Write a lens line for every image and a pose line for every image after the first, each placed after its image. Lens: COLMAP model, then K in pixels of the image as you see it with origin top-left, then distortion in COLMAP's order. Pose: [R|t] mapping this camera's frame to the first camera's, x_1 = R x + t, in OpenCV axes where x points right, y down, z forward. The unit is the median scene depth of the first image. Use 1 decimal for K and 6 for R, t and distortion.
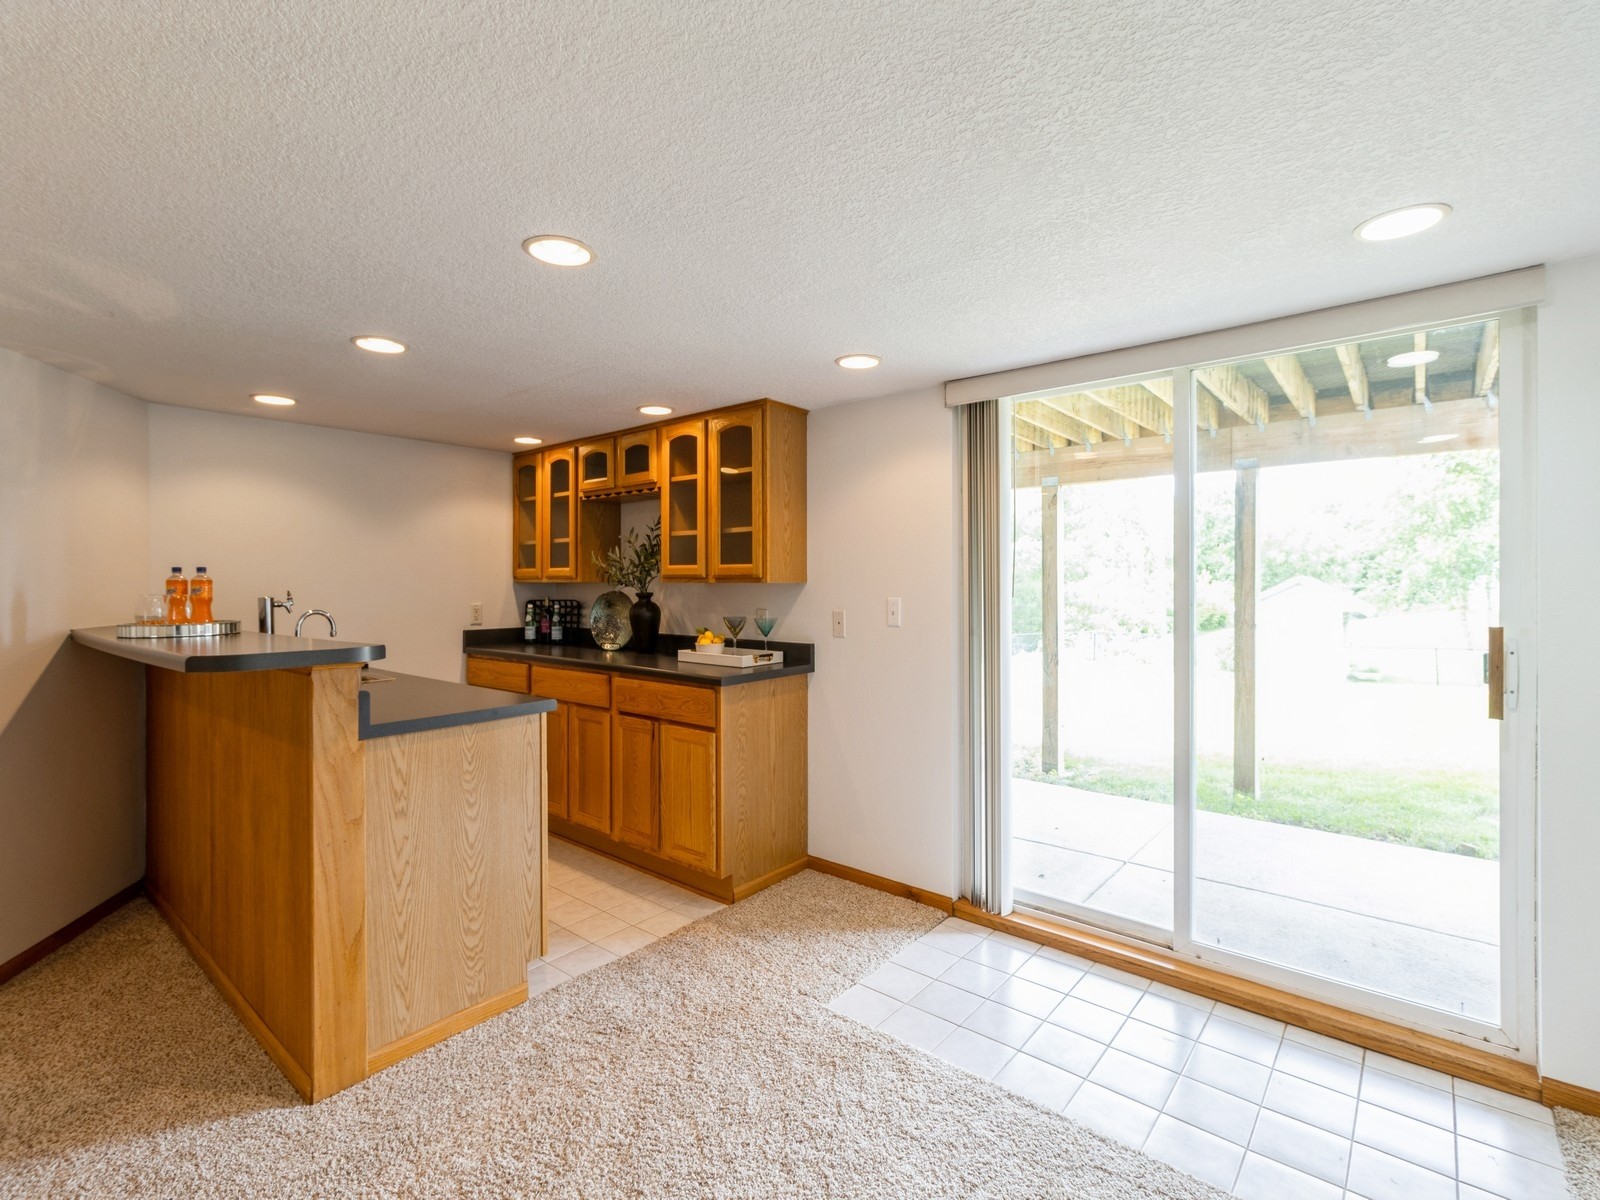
lens RADIAL K [[742.5, 0, 790.5], [0, 742.5, 591.0], [0, 0, 1]] dist [0.001499, 0.000833]
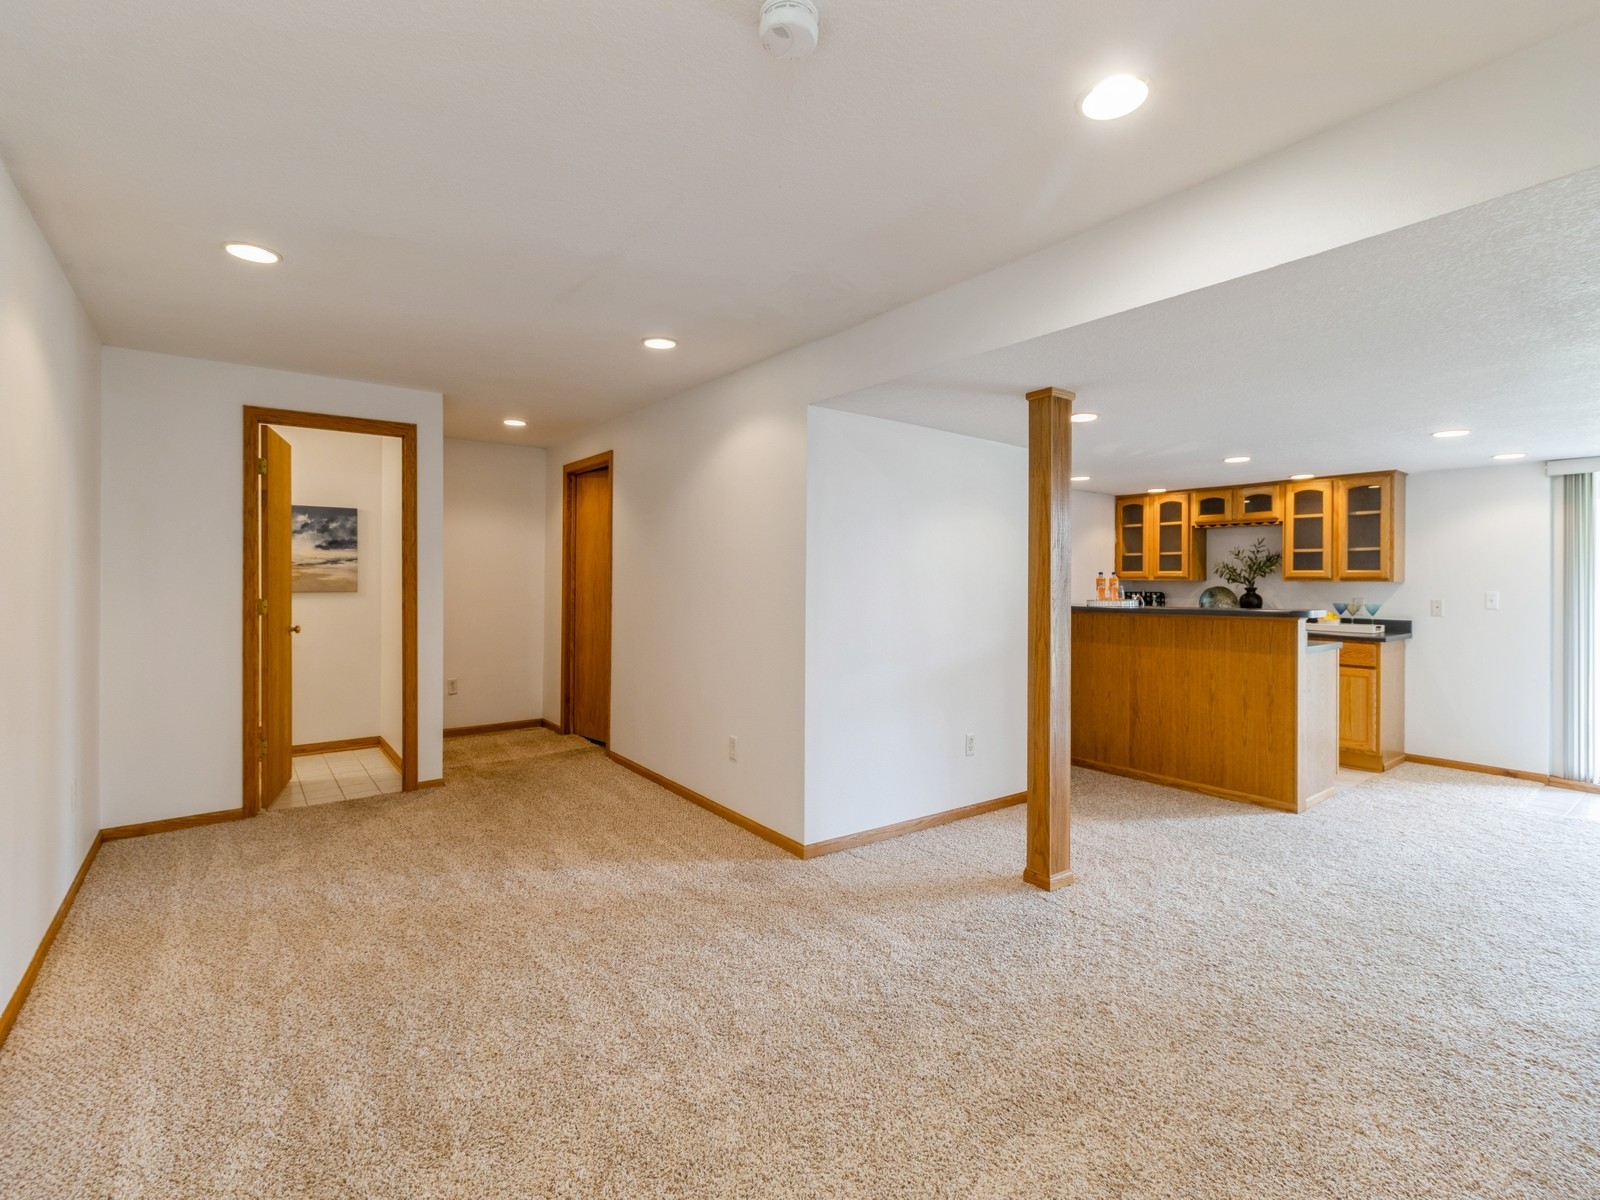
lens RADIAL K [[742.5, 0, 805.9], [0, 742.5, 586.8], [0, 0, 1]] dist [0.001499, 0.000833]
pose [[0.973922, 0.006994, -0.226774, -0.990005], [-0.007620, 0.999969, -0.001886, 0.014053], [0.226754, 0.003565, 0.973946, -0.959312]]
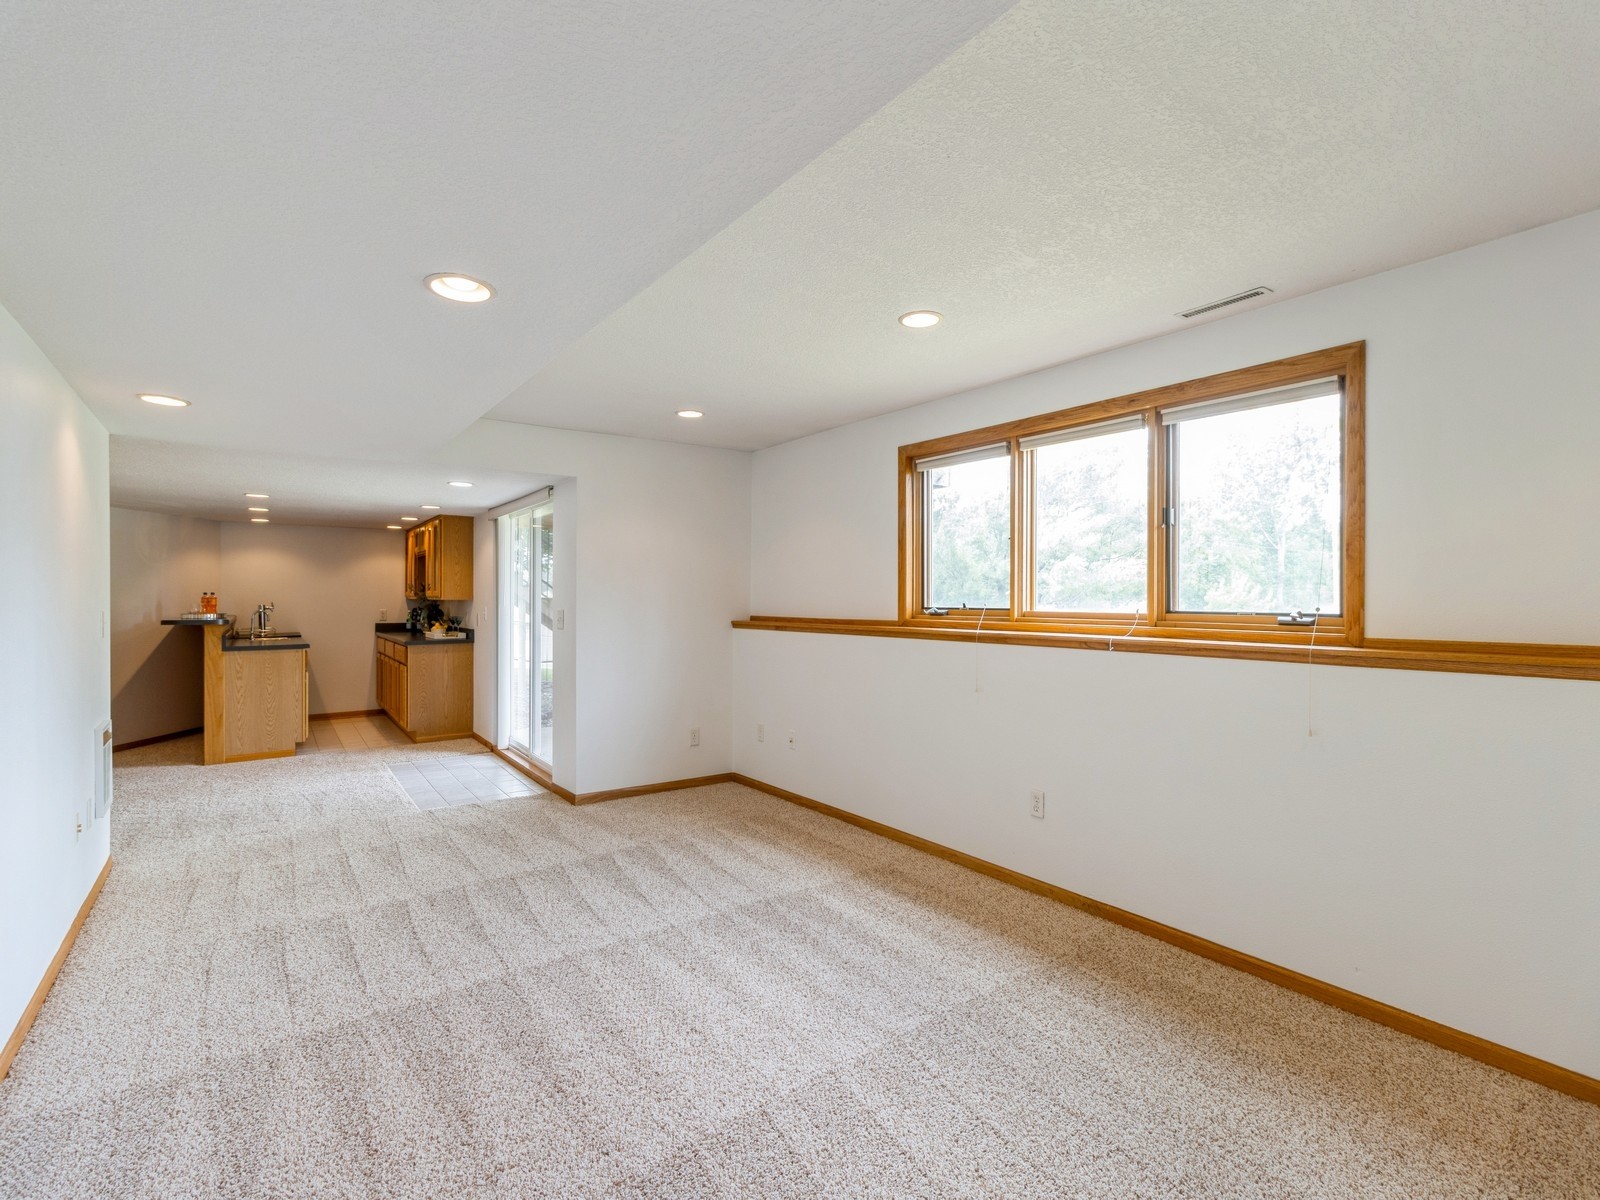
lens RADIAL K [[742.5, 0, 794.8], [0, 742.5, 602.9], [0, 0, 1]] dist [0.001499, 0.000833]
pose [[0.969664, 0.006542, -0.244353, 1.598445], [-0.007943, 0.999957, -0.004748, 0.000196], [0.244312, 0.006545, 0.969675, -0.902504]]
